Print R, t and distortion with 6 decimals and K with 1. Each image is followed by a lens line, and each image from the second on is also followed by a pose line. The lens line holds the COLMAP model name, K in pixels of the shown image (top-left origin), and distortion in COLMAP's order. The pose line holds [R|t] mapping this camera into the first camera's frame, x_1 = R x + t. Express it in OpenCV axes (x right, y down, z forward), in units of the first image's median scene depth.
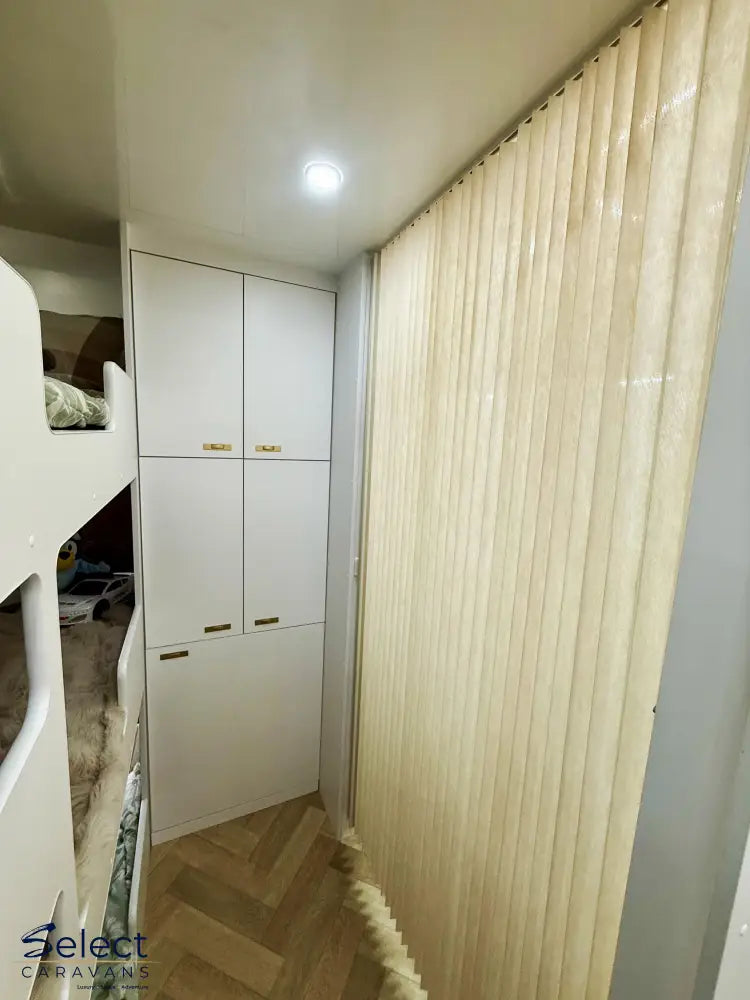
lens RADIAL K [[400.5, 0, 376.4], [0, 400.5, 497.3], [0, 0, 1]] dist [-0.001123, 0.000490]
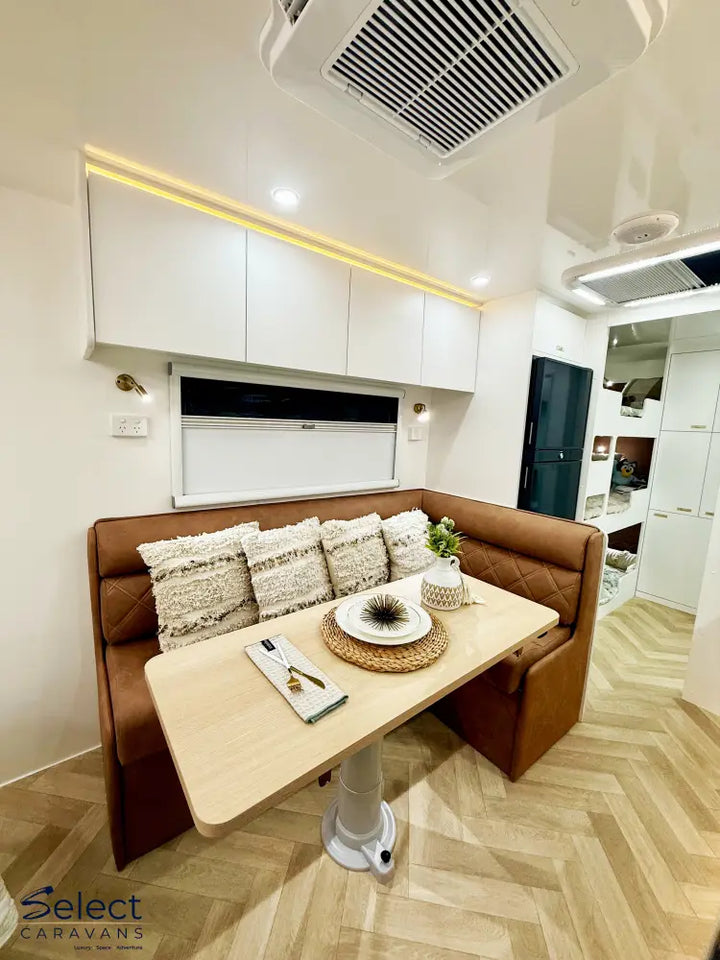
lens RADIAL K [[384.5, 0, 359.9], [0, 384.5, 479.5], [0, 0, 1]] dist [-0.001123, 0.000490]
pose [[0.223424, 0.100396, -0.969537, 1.284657], [-0.168266, 0.983721, 0.063089, 0.347001], [0.960088, 0.149044, 0.236680, -1.277619]]
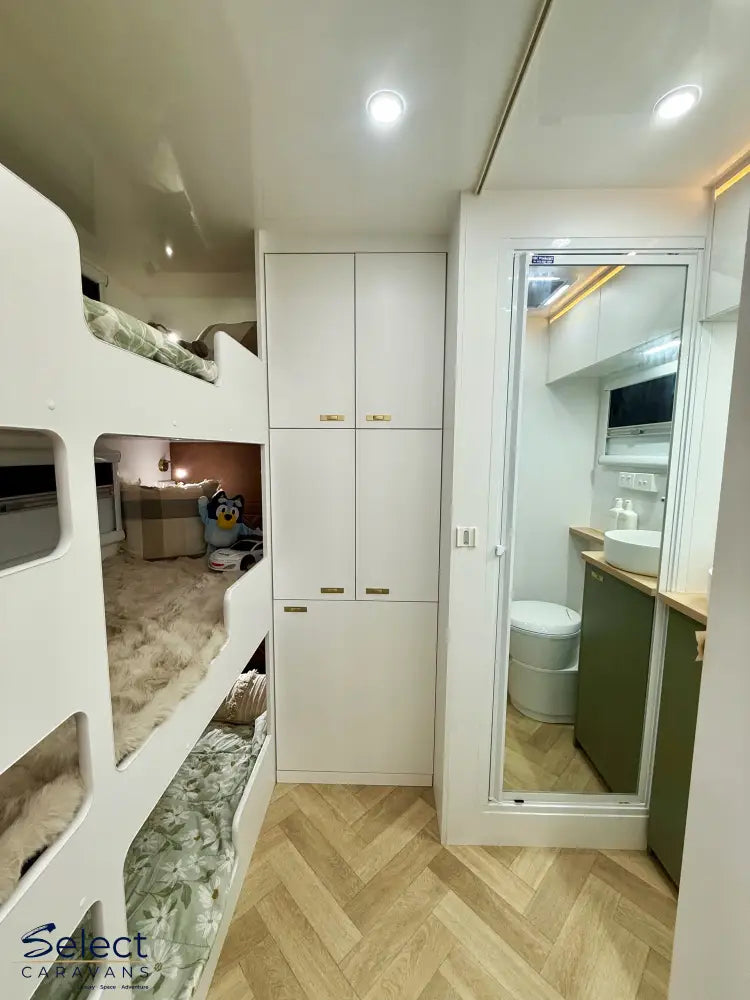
lens RADIAL K [[400.5, 0, 374.8], [0, 400.5, 496.1], [0, 0, 1]] dist [-0.001123, 0.000490]
pose [[0.895543, 0.004766, -0.444949, 0.183456], [-0.024622, 0.998941, -0.038855, 0.121795], [0.444293, 0.045752, 0.894713, 0.095492]]
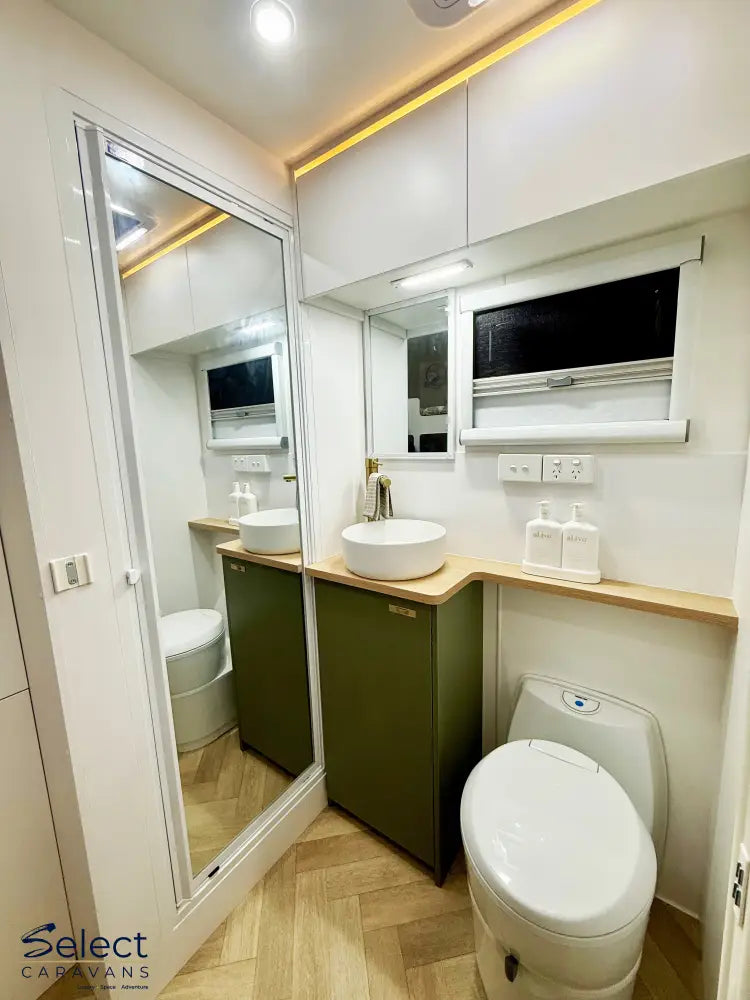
lens RADIAL K [[400.5, 0, 376.3], [0, 400.5, 496.8], [0, 0, 1]] dist [-0.001123, 0.000490]
pose [[0.870130, -0.156384, 0.467352, 0.092107], [0.150668, 0.987326, 0.049858, 0.105743], [-0.469226, 0.027032, 0.882664, 0.304215]]
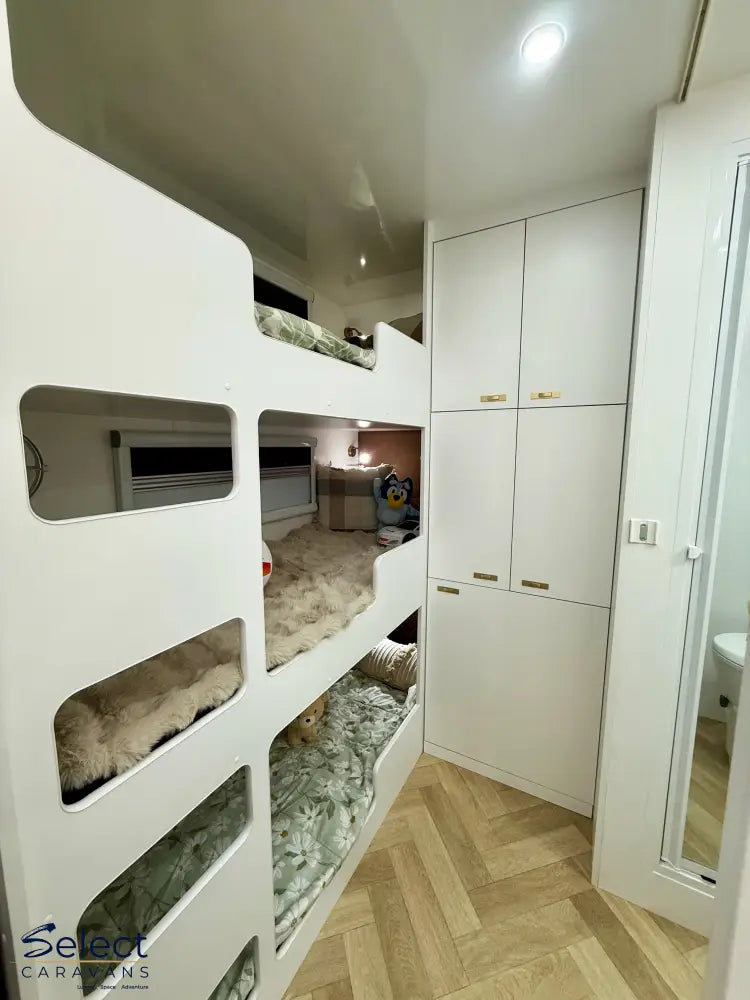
lens RADIAL K [[400.5, 0, 371.7], [0, 400.5, 495.9], [0, 0, 1]] dist [-0.001123, 0.000490]
pose [[0.584389, 0.052323, -0.809785, 0.270776], [-0.088118, 0.996110, 0.000771, 0.151216], [0.806675, 0.070906, 0.586727, 0.149971]]
